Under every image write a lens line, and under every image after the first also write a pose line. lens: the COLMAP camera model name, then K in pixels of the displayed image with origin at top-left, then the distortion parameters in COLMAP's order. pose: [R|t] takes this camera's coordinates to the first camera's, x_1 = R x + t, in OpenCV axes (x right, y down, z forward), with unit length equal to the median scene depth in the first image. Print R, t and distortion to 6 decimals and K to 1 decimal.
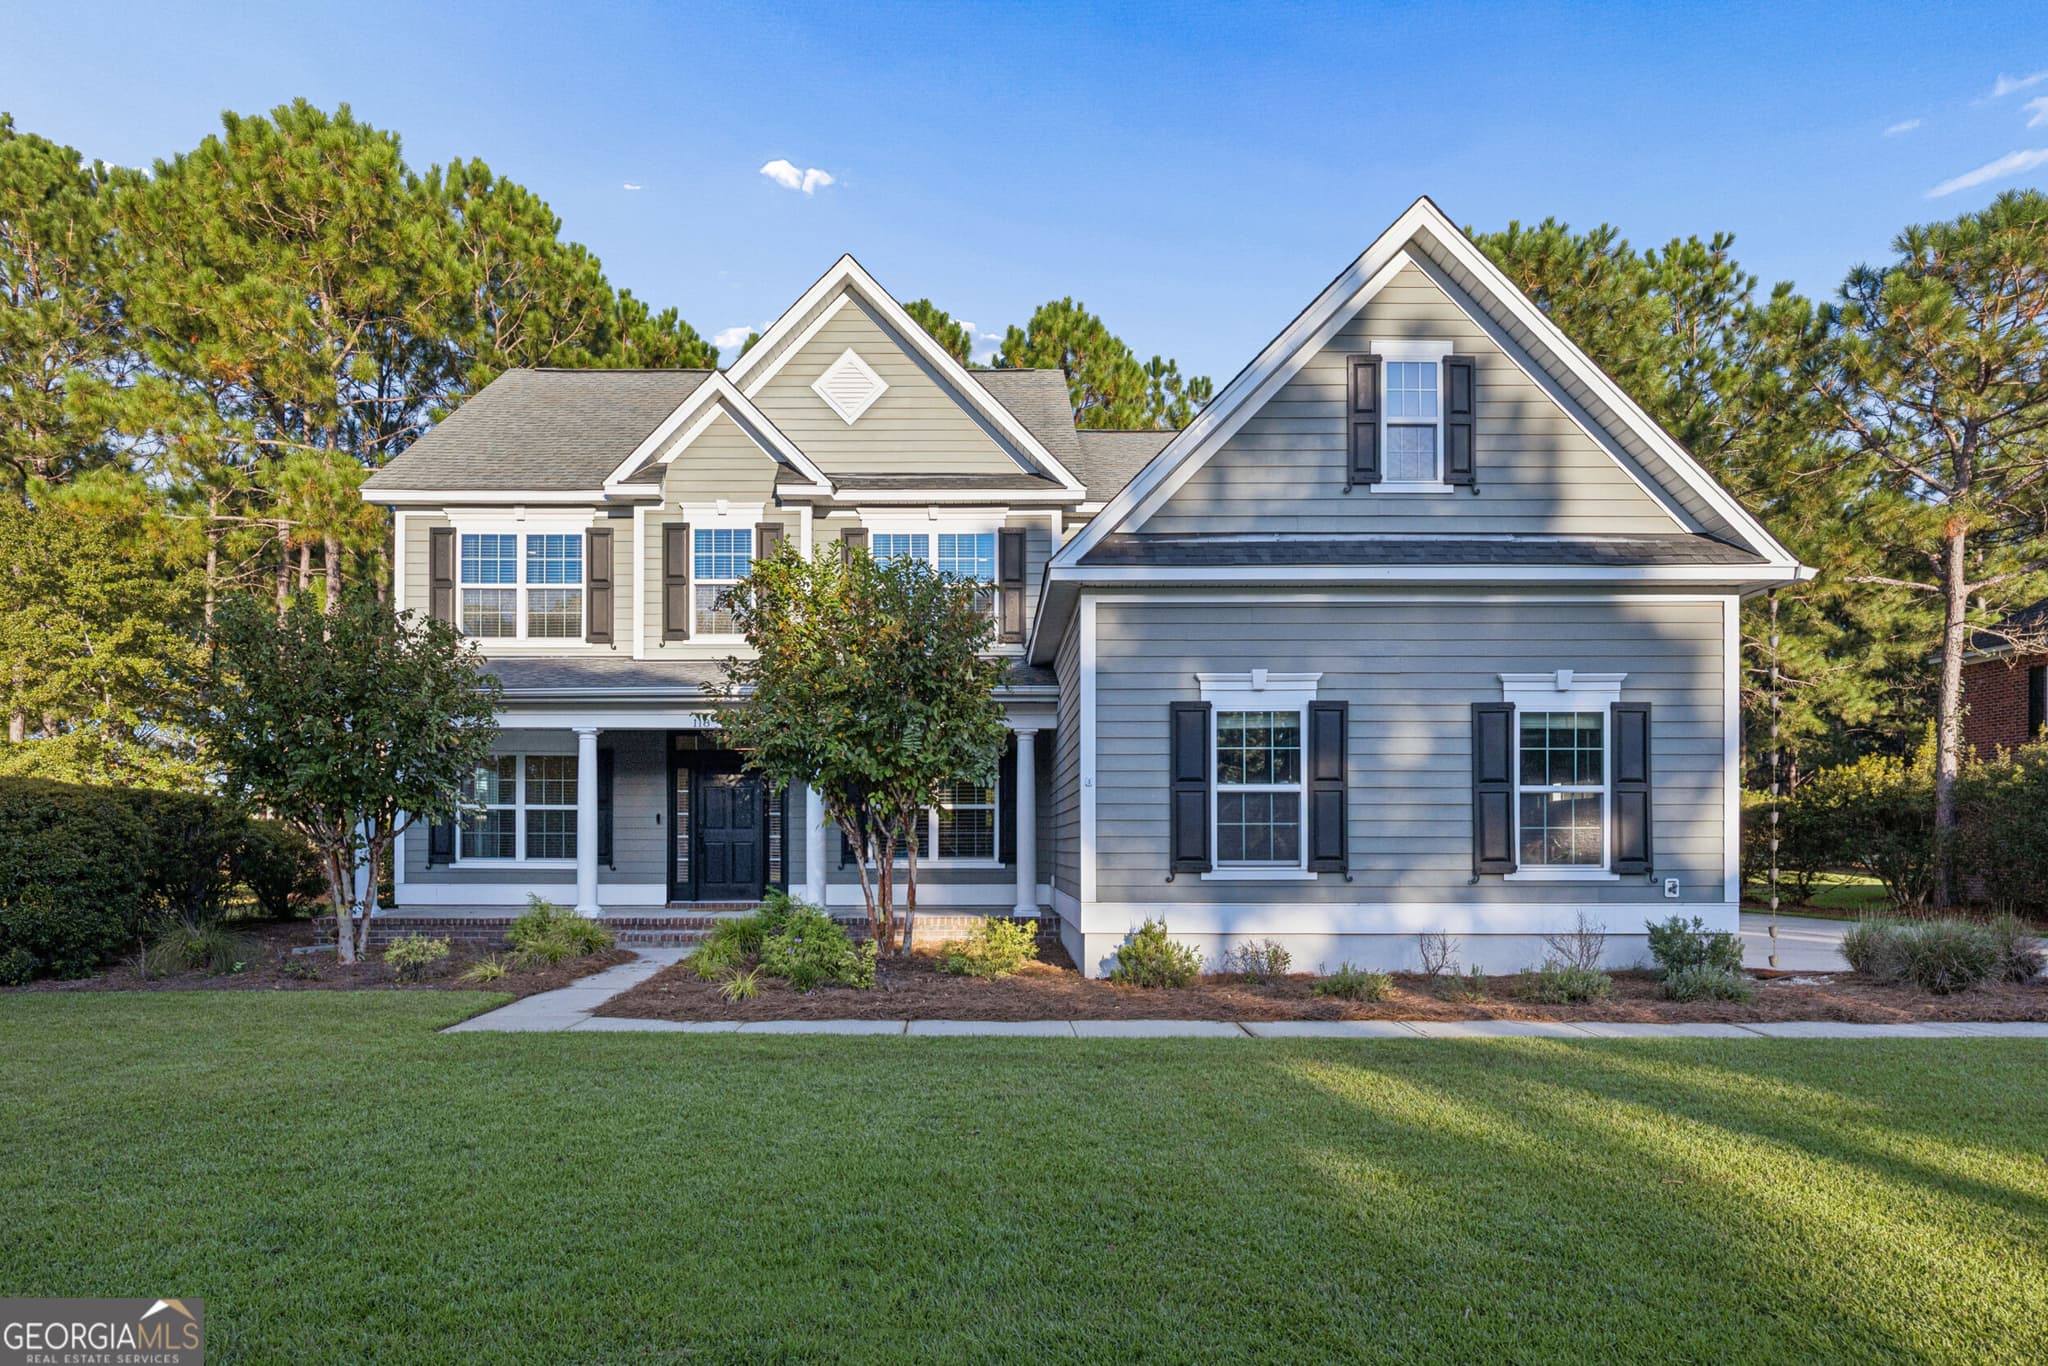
lens RADIAL K [[1180.5, 0, 975.1], [0, 1180.5, 860.2], [0, 0, 1]] dist [0.001643, -0.004049]
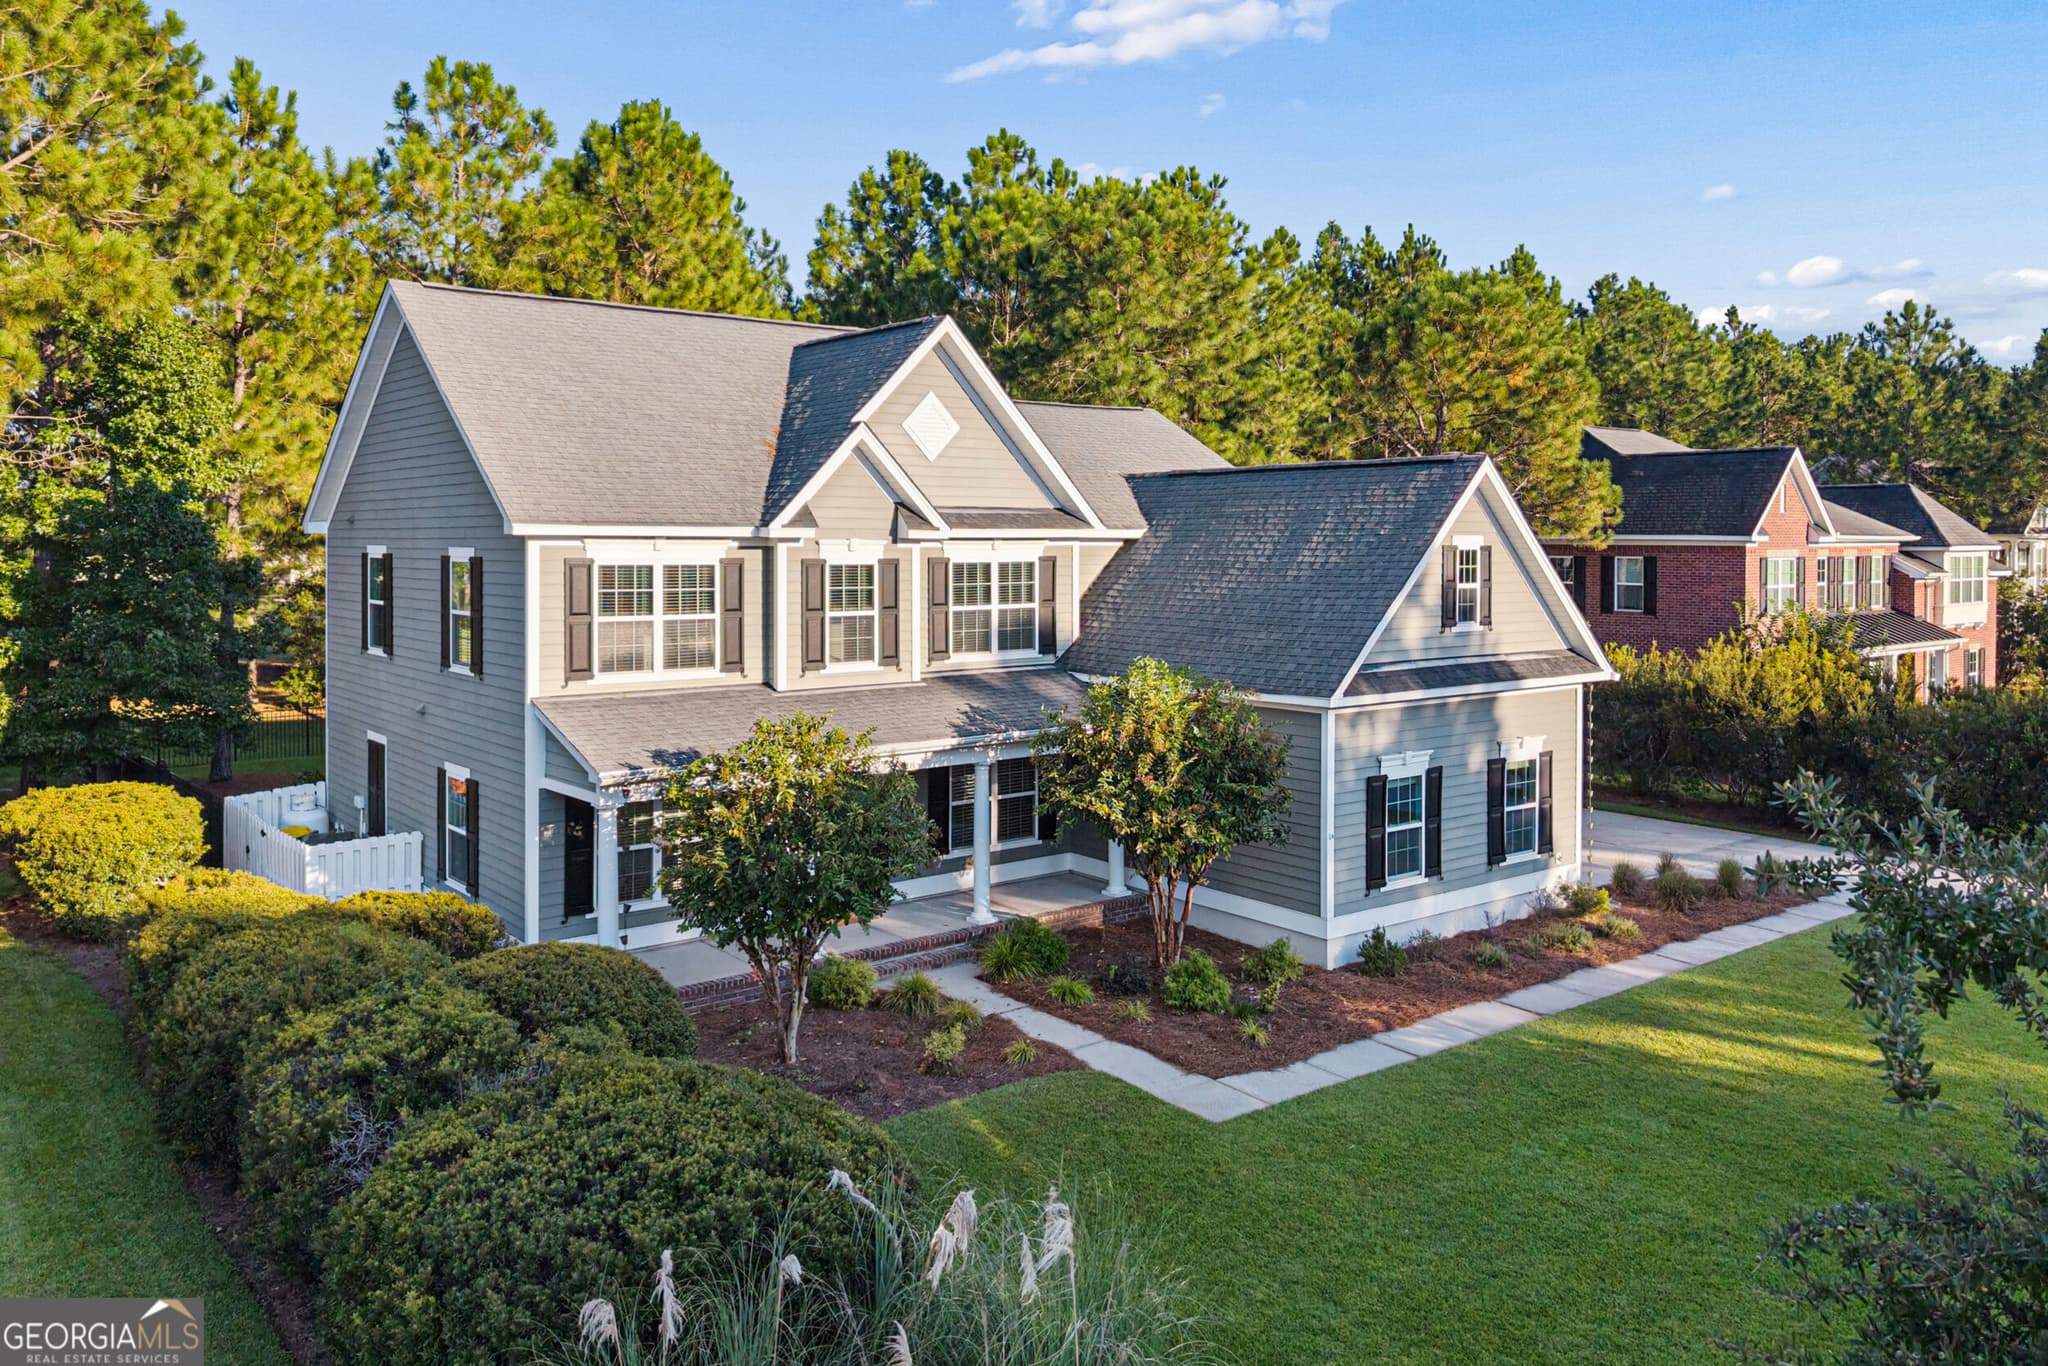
lens RADIAL K [[1427.2, 0, 1059.1], [0, 1427.2, 629.5], [0, 0, 1]] dist [0.028559, -0.021683]
pose [[0.793498, -0.026603, 0.607992, -1.221539], [0.008913, 0.999445, 0.032099, -0.376198], [-0.608508, -0.020051, 0.793294, -0.192261]]
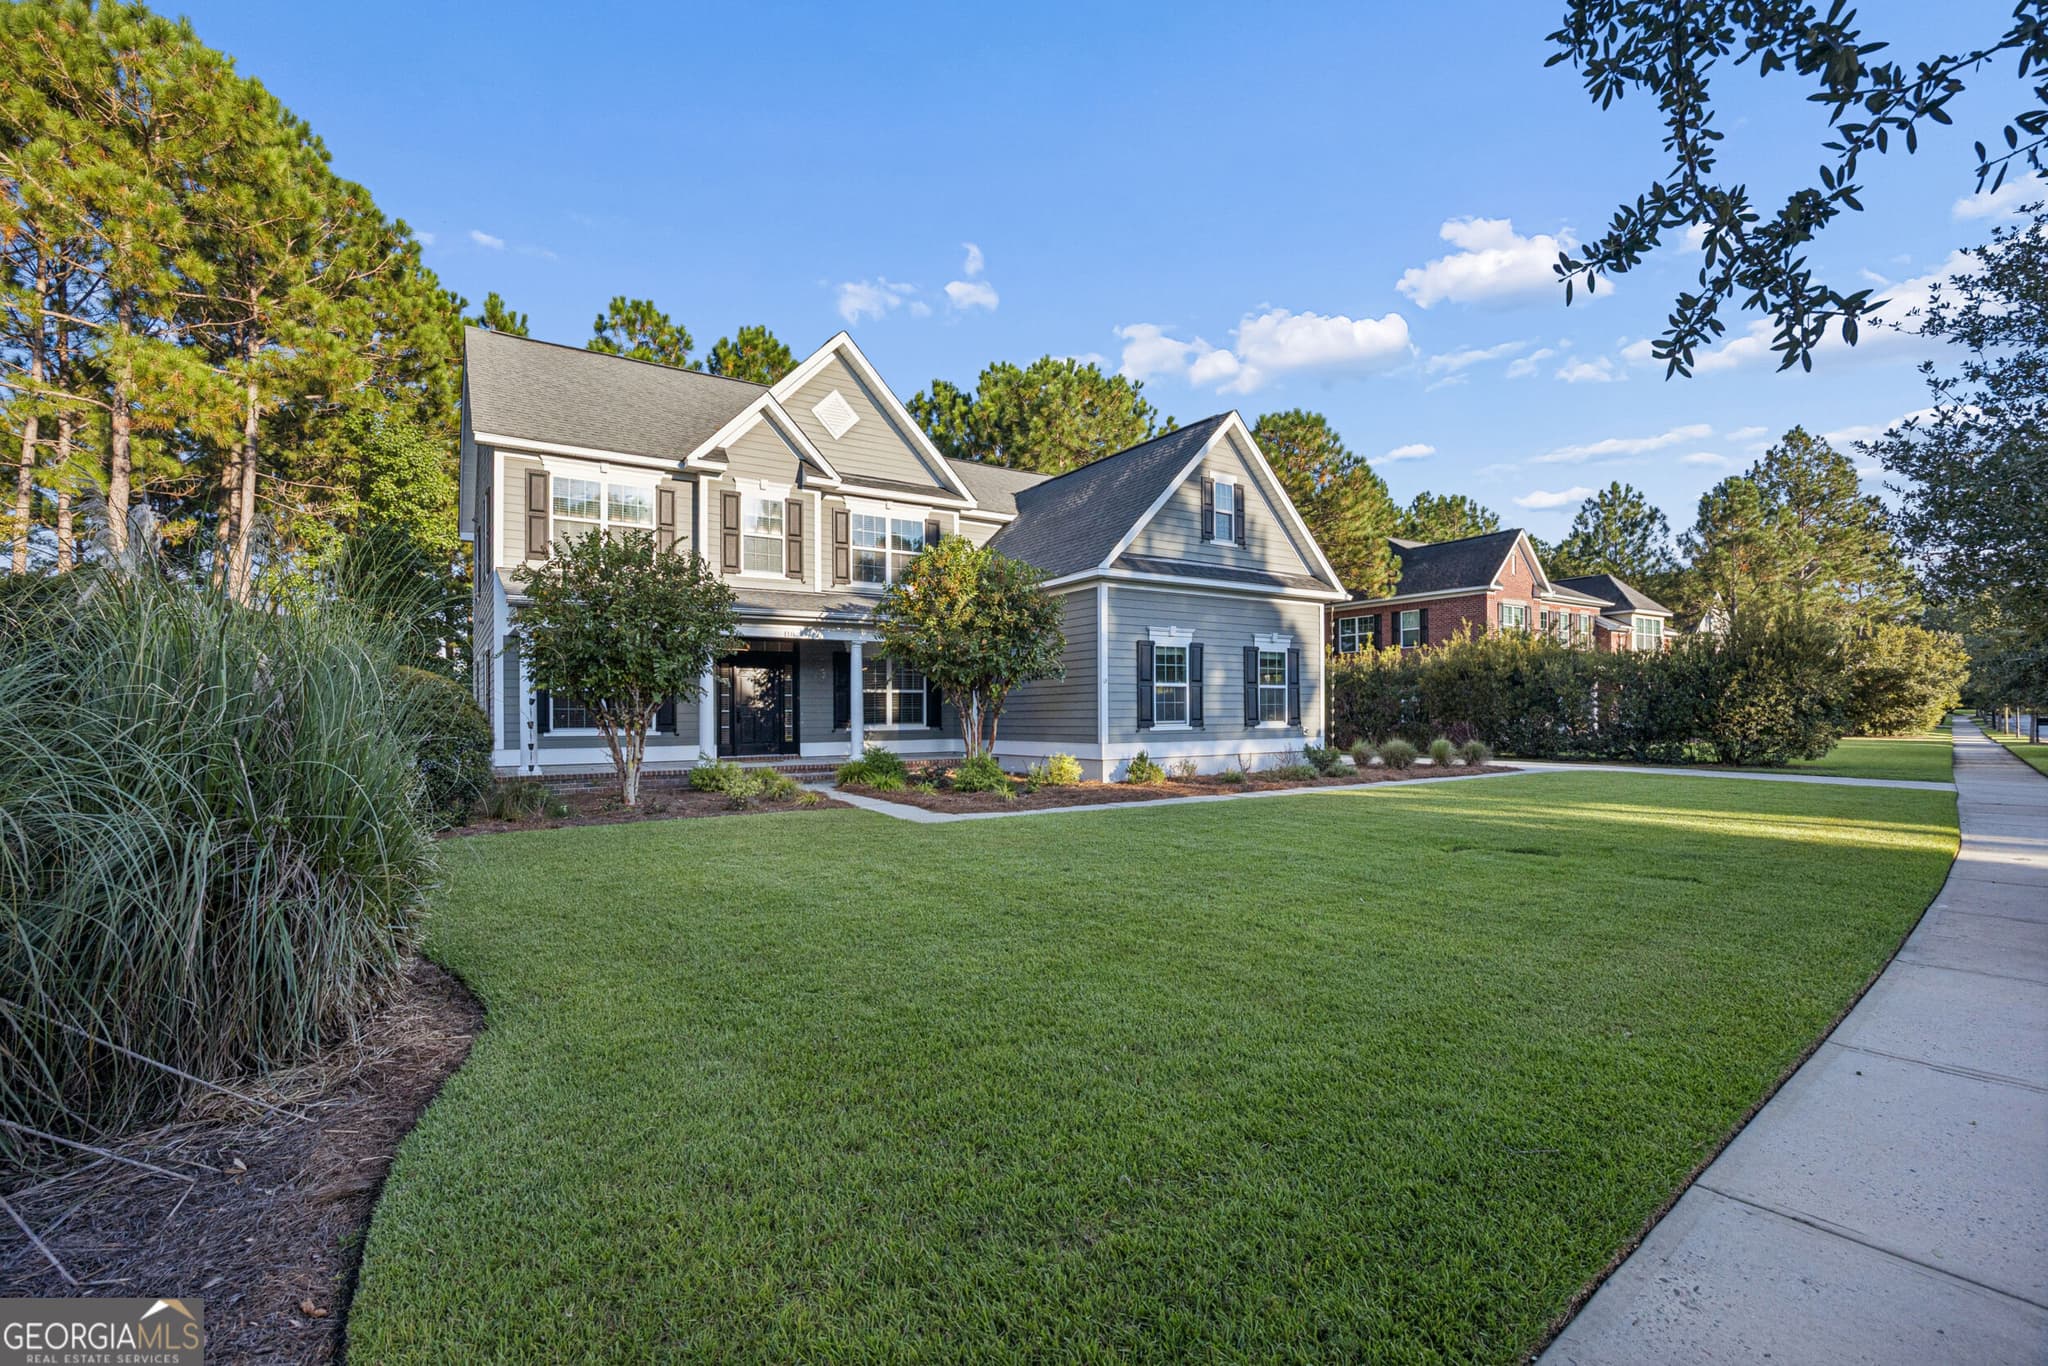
lens RADIAL K [[865.5, 0, 1047.9], [0, 865.5, 730.2], [0, 0, 1]] dist [-0.014218, 0.002222]
pose [[0.832348, -0.017125, 0.553988, -0.741378], [0.016799, 0.999843, 0.005667, 0.004373], [-0.553998, 0.004590, 0.832505, -0.108932]]
